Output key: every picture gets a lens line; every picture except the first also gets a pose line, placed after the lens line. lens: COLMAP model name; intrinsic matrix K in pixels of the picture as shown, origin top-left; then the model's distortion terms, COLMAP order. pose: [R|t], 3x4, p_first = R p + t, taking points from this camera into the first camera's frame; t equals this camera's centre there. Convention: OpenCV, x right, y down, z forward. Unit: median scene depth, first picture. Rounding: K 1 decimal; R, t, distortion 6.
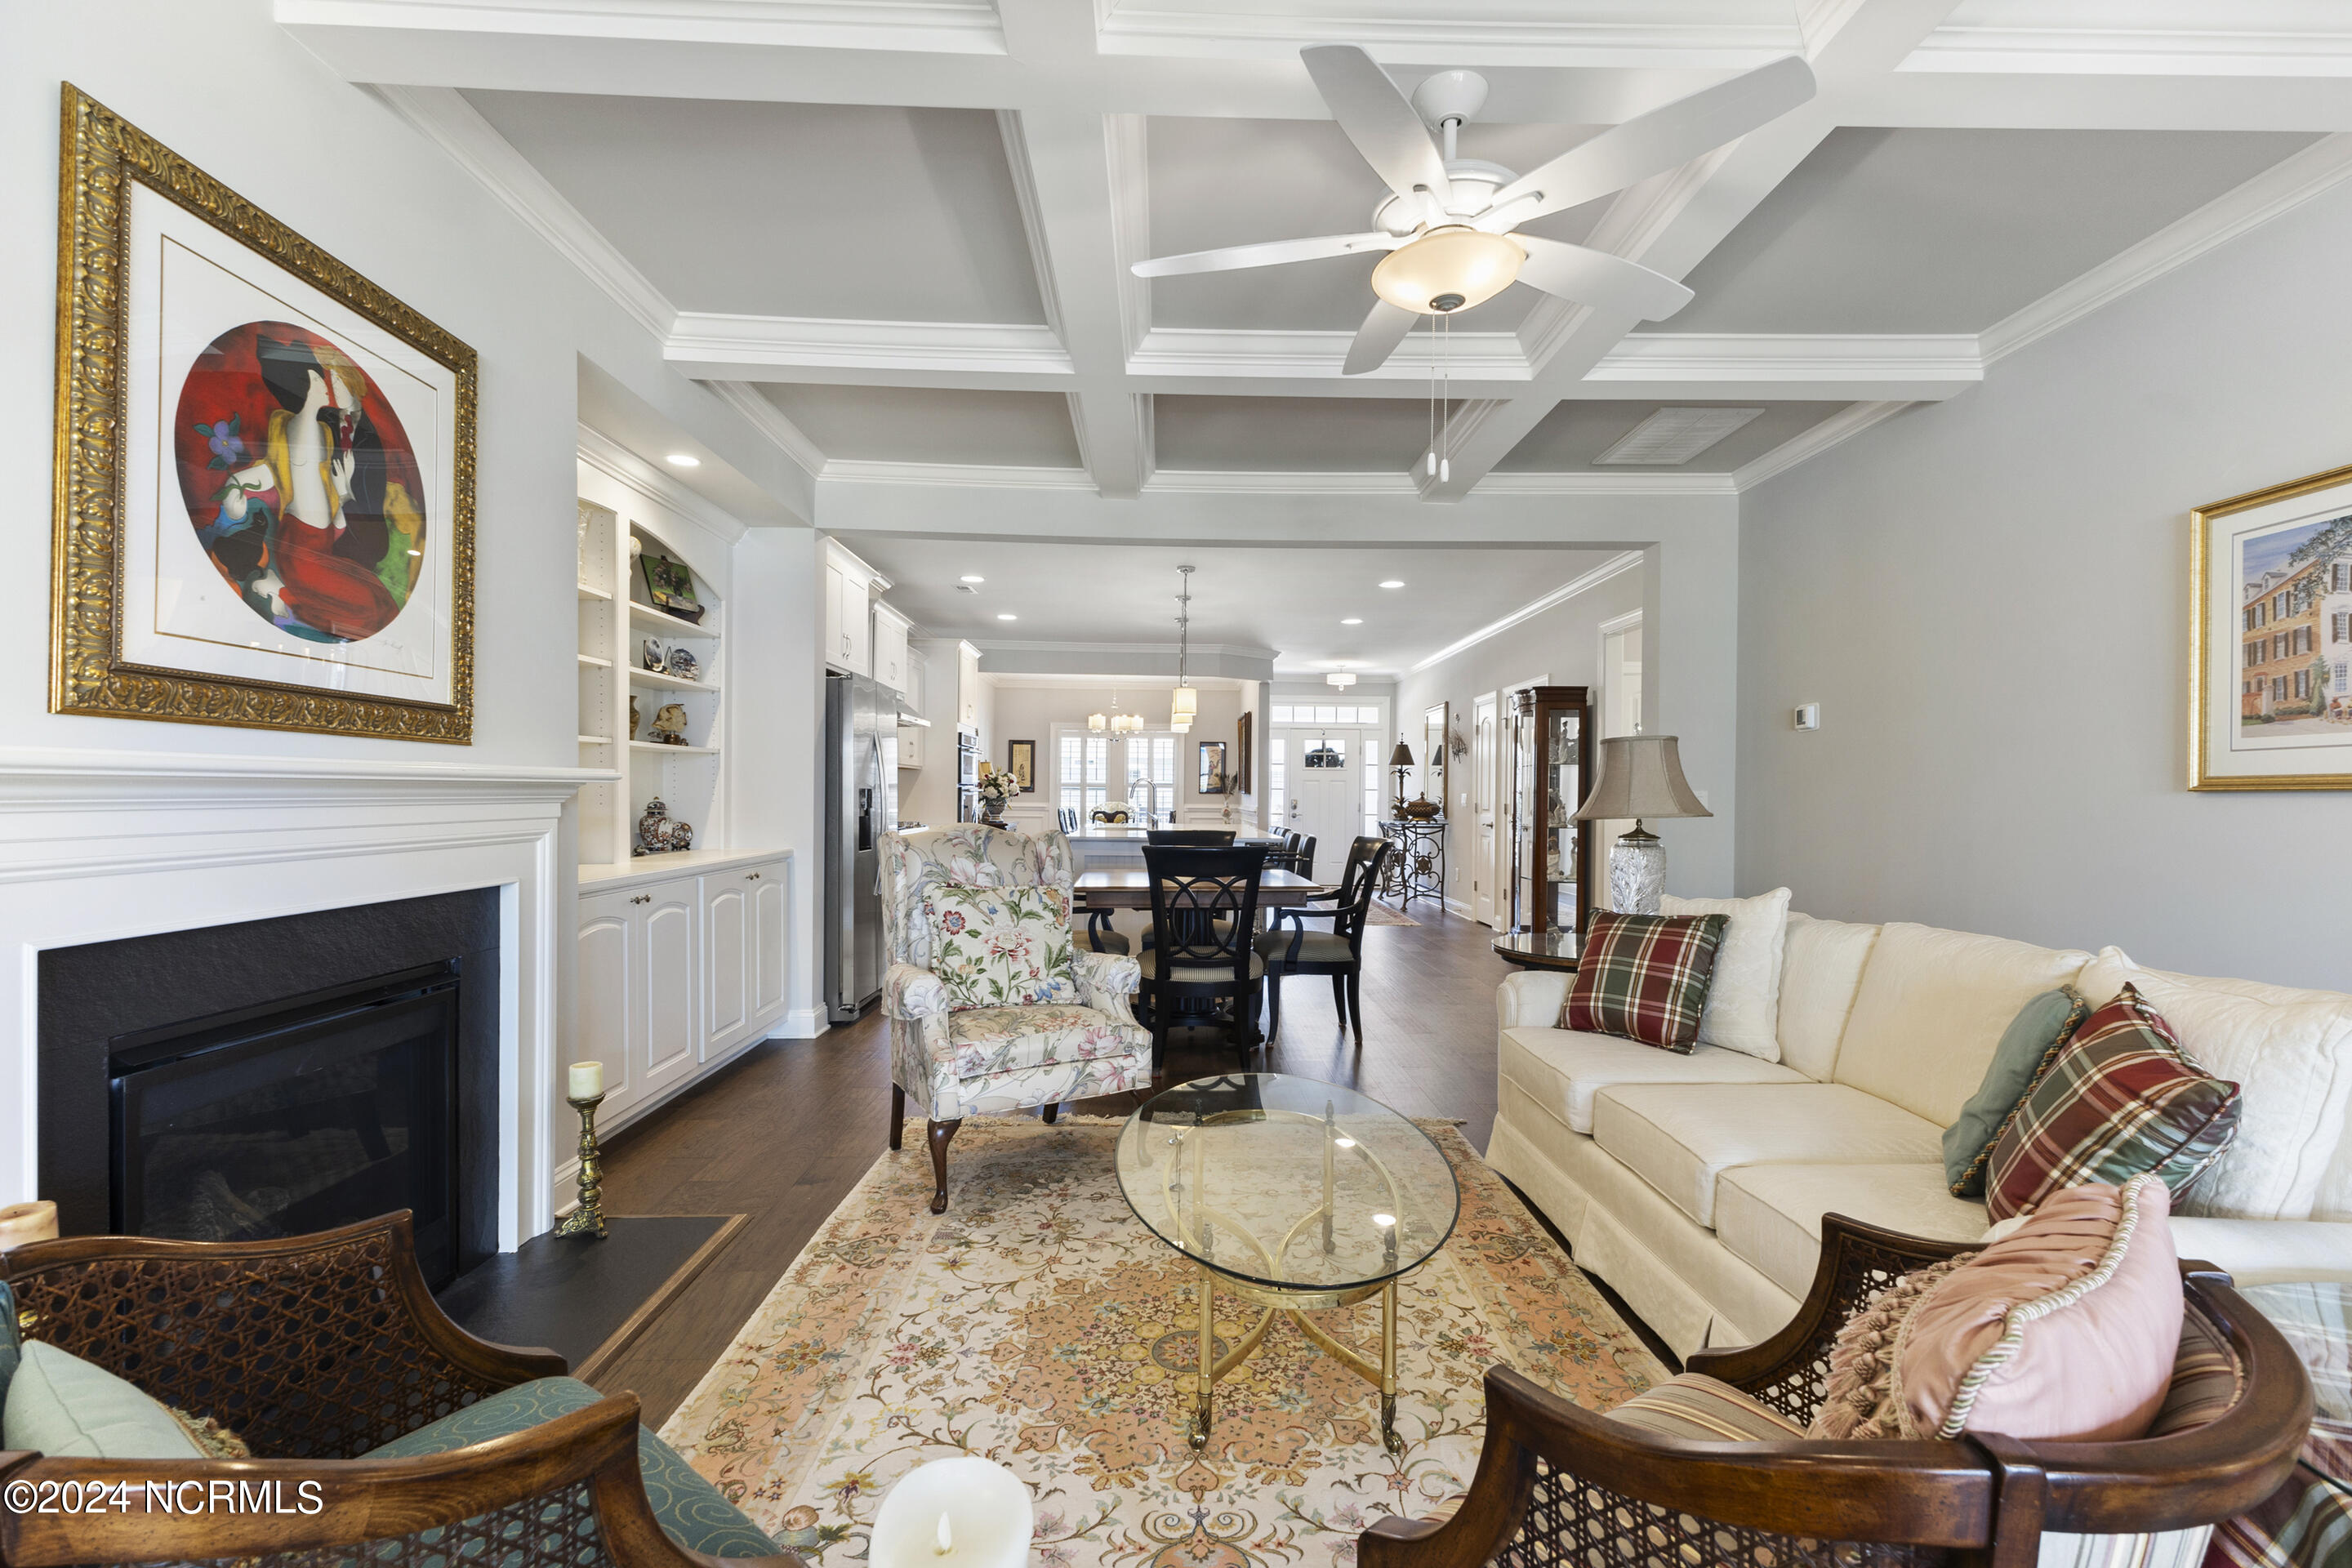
lens RADIAL K [[1051.4, 0, 1202.8], [0, 1051.4, 807.2], [0, 0, 1]] dist [0.001455, 0.000213]
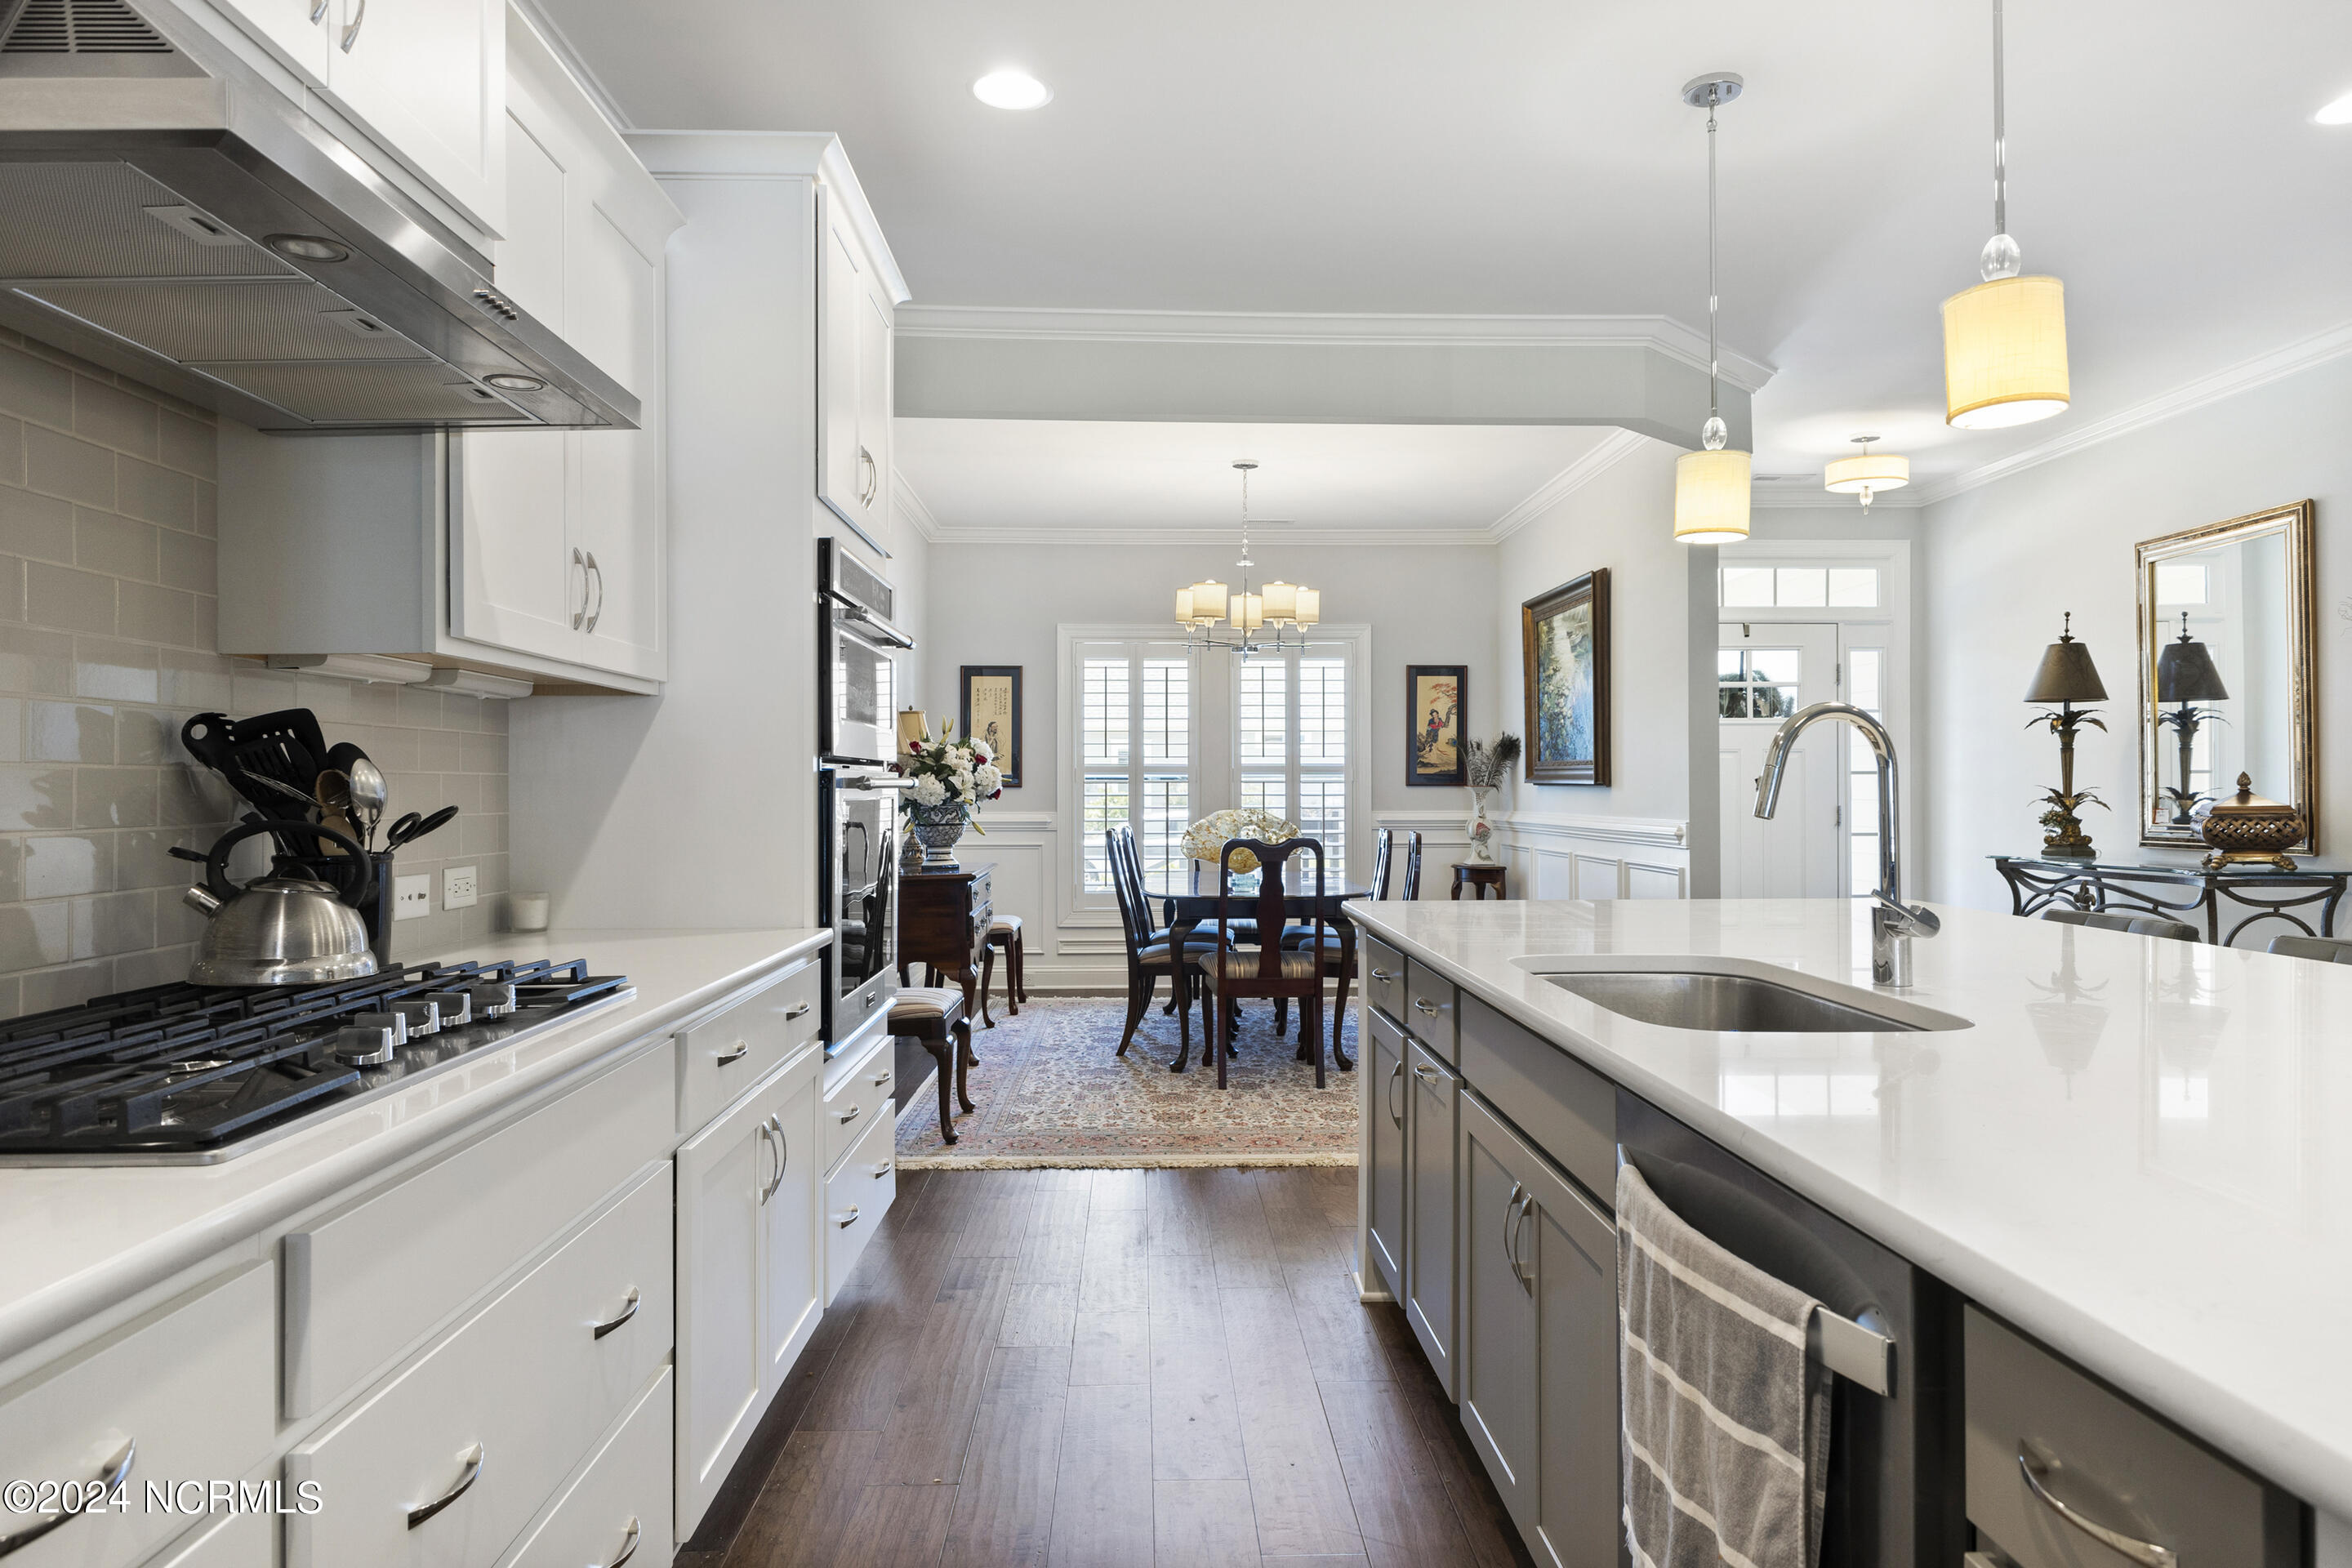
lens RADIAL K [[1469.3, 0, 1176.0], [0, 1469.3, 784.0], [0, 0, 1]] dist [0.000173, -0.000034]
pose [[0.999853, -0.009629, -0.014188, -0.309295], [0.009438, 0.999864, -0.013503, -0.023622], [0.014316, 0.013367, 0.999808, 1.402561]]
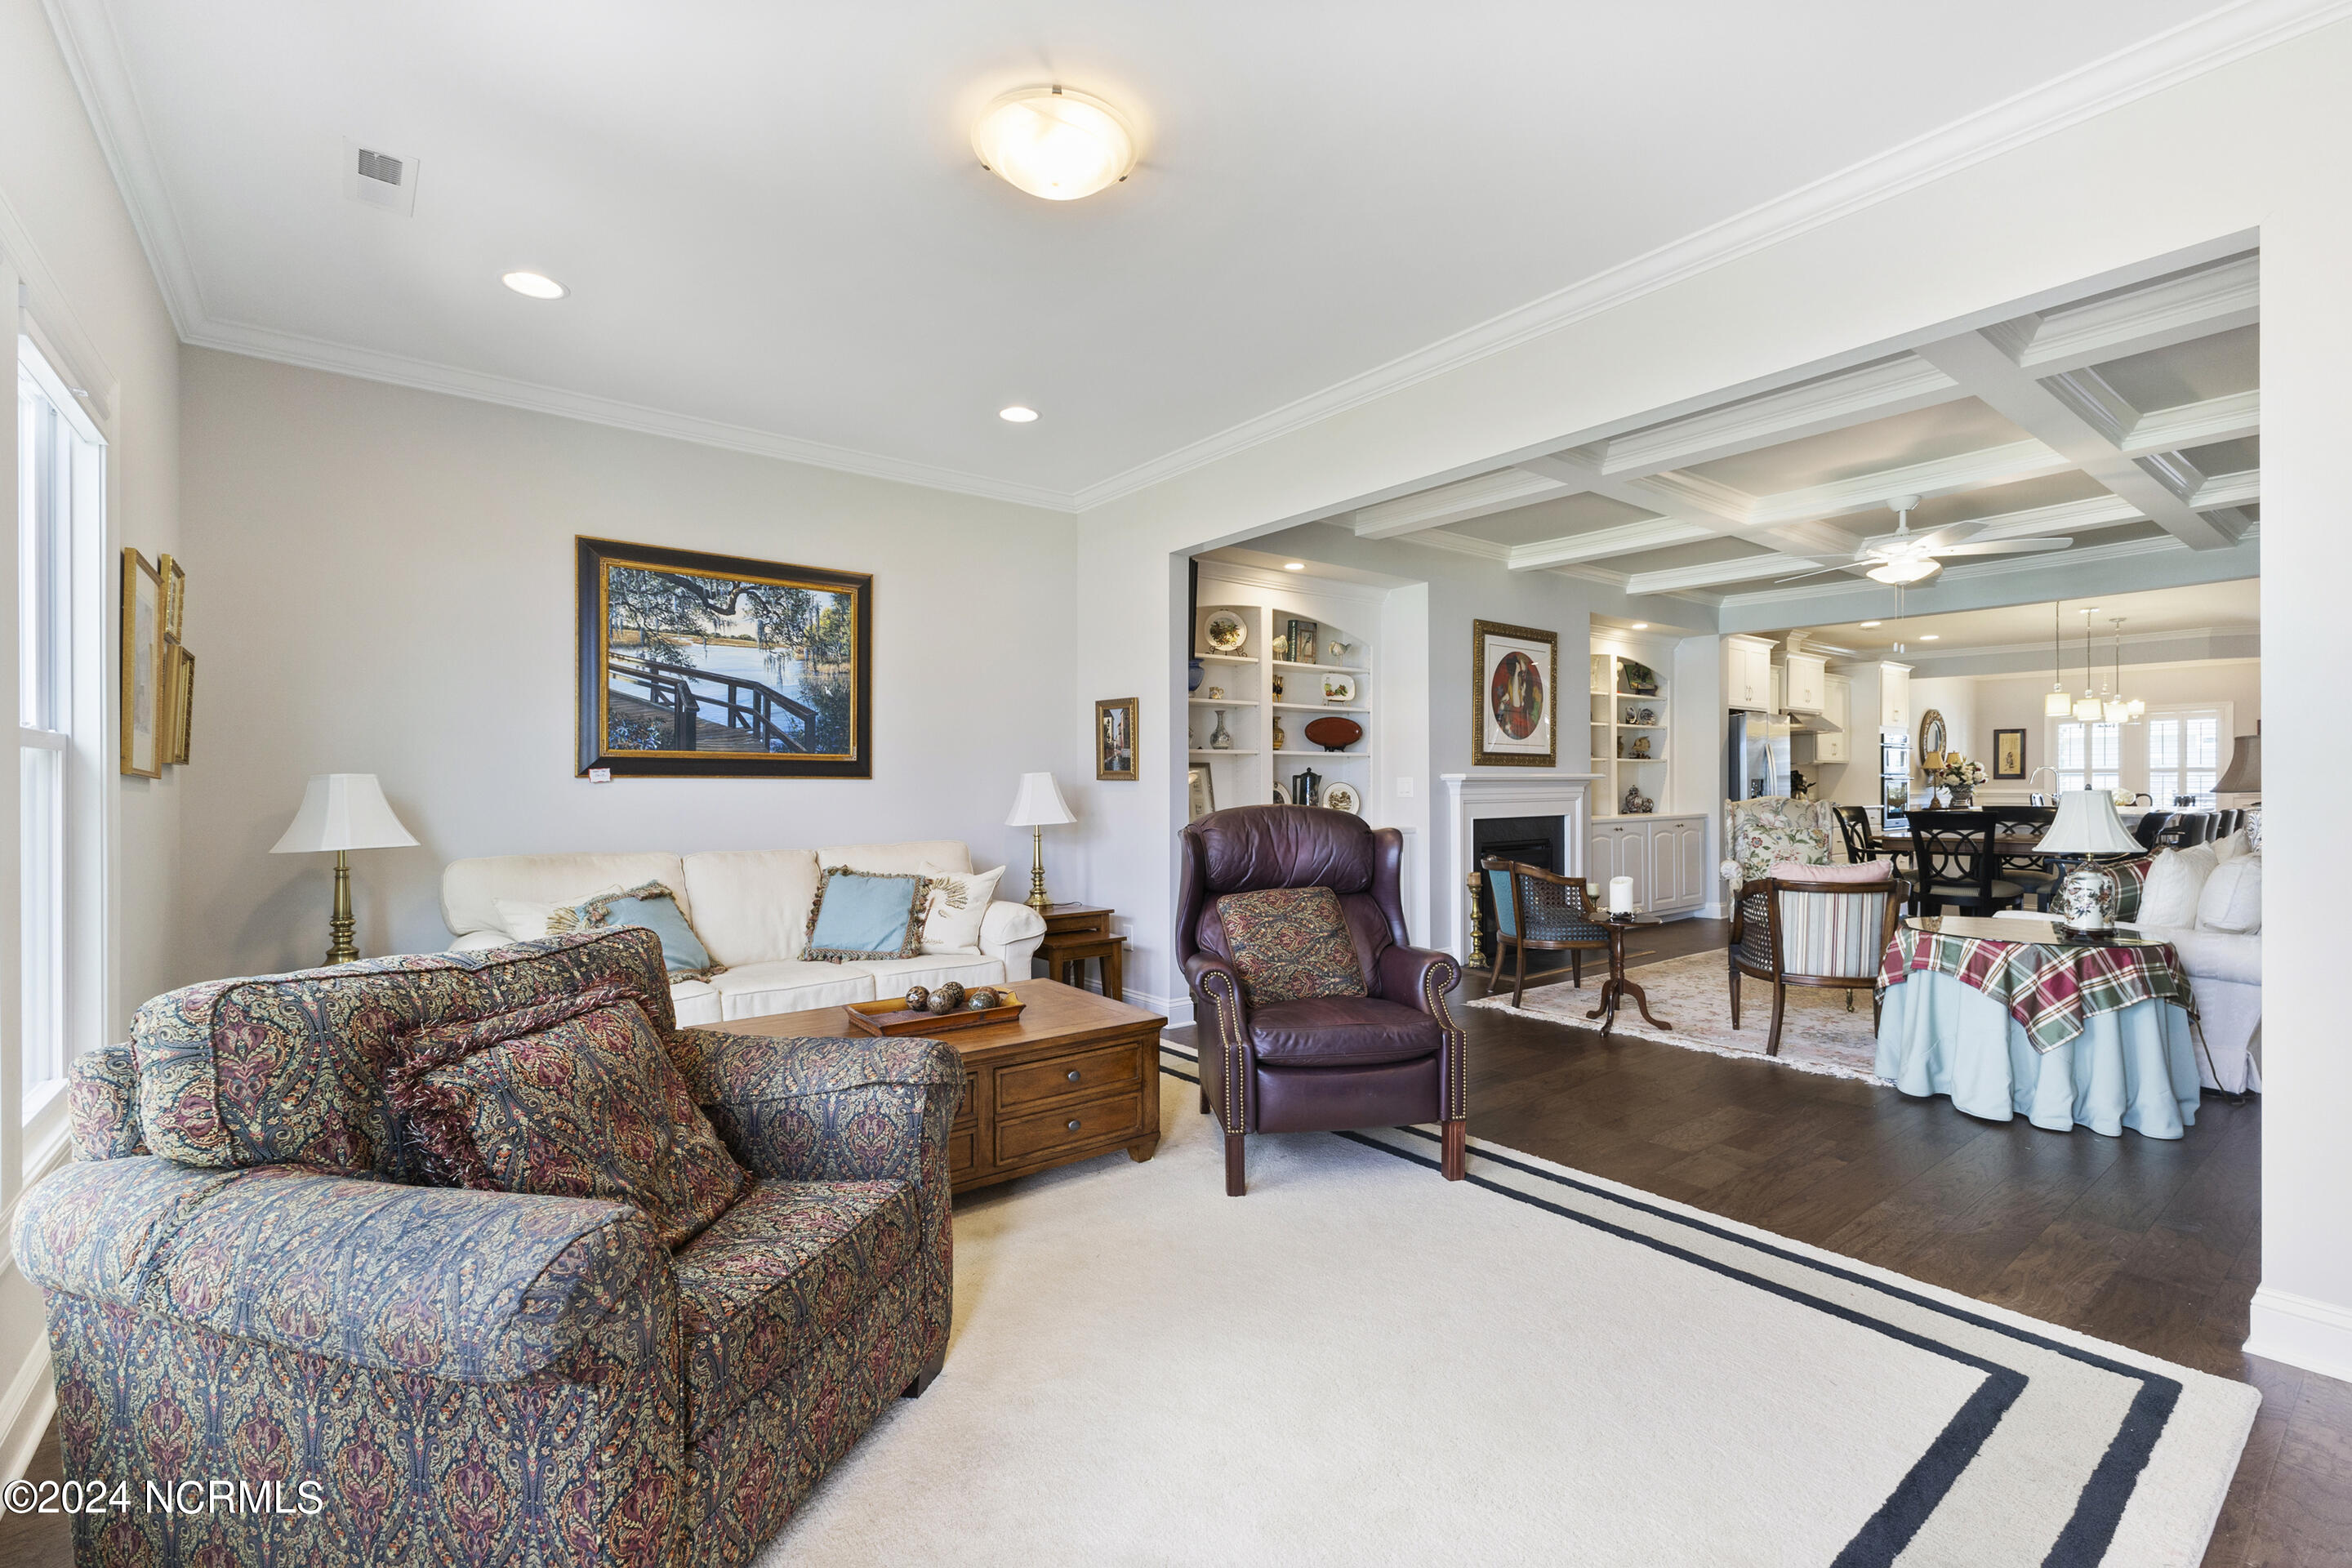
lens RADIAL K [[1031.3, 0, 1176.0], [0, 1031.3, 784.0], [0, 0, 1]] dist [0.001400, 0.000085]
pose [[0.585102, -0.011842, -0.810873, 0.597006], [-0.000334, 0.999890, -0.014844, 0.018843], [0.810960, 0.008956, 0.585033, -0.904544]]
